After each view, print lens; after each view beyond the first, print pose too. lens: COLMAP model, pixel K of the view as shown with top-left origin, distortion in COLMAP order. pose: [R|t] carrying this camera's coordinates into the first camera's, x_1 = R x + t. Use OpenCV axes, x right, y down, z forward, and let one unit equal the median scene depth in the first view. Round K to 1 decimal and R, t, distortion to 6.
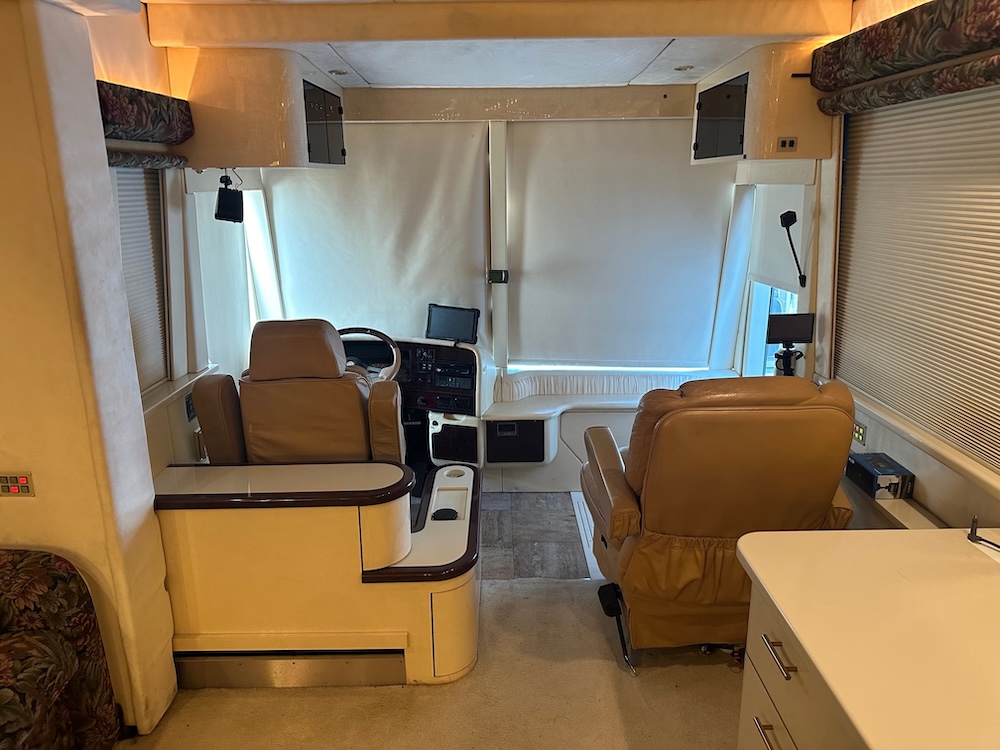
lens RADIAL K [[715.5, 0, 500.0], [0, 715.5, 375.0], [0, 0, 1]] dist [-0.000967, 0.003957]
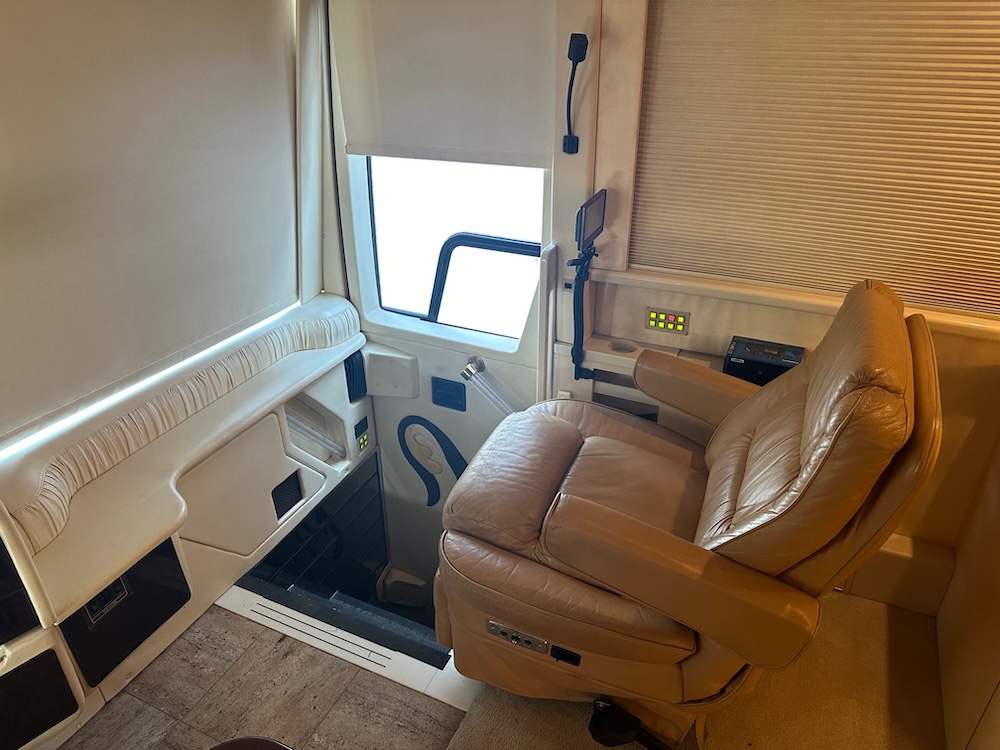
lens RADIAL K [[715.5, 0, 500.0], [0, 715.5, 375.0], [0, 0, 1]] dist [-0.000967, 0.003957]
pose [[0.429381, -0.434816, 0.791560, -0.176630], [0.237330, 0.899990, 0.365639, -0.152093], [-0.871382, 0.030863, 0.489634, 0.566497]]
